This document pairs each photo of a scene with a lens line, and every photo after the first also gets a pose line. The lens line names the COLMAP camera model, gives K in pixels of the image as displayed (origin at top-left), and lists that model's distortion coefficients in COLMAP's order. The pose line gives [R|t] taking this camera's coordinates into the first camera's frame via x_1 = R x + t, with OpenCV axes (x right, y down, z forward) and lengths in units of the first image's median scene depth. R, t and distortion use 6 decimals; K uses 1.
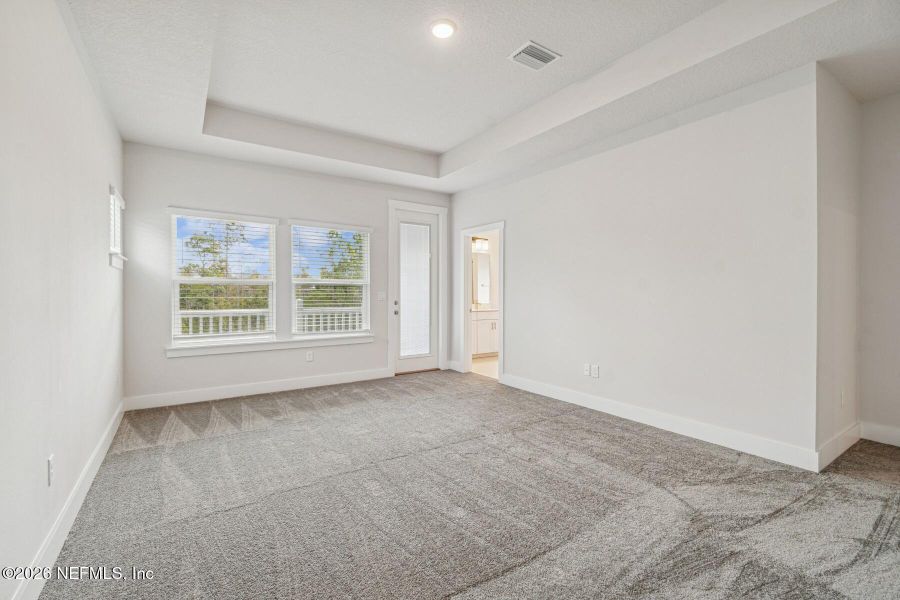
lens RADIAL K [[398.9, 0, 440.7], [0, 398.9, 299.8], [0, 0, 1]] dist [0.002670, -0.003235]
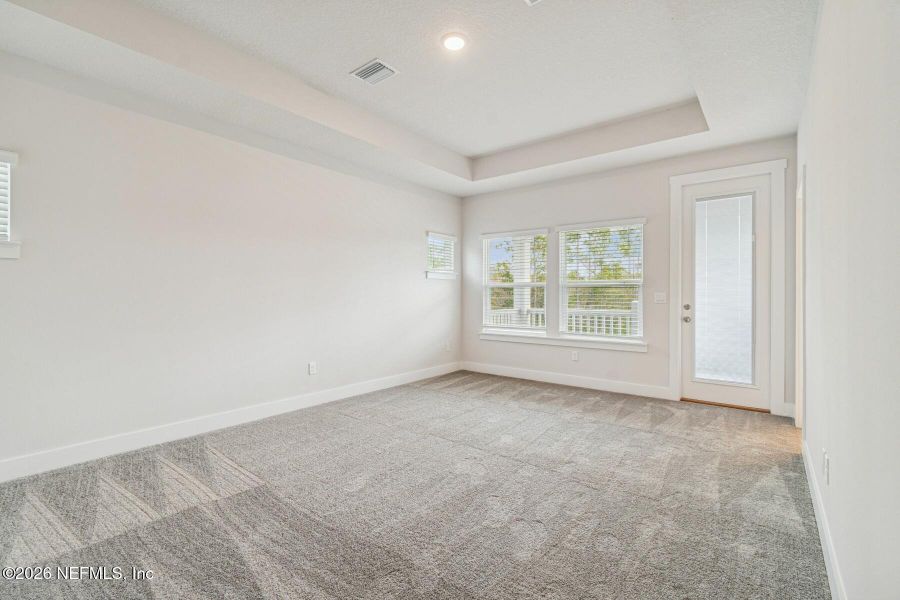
lens RADIAL K [[398.9, 0, 440.4], [0, 398.9, 299.2], [0, 0, 1]] dist [0.002670, -0.003235]
pose [[0.302520, 0.010684, -0.953083, 0.519582], [-0.015617, 0.999859, 0.006251, -0.005072], [0.953015, 0.012993, 0.302644, 0.338761]]
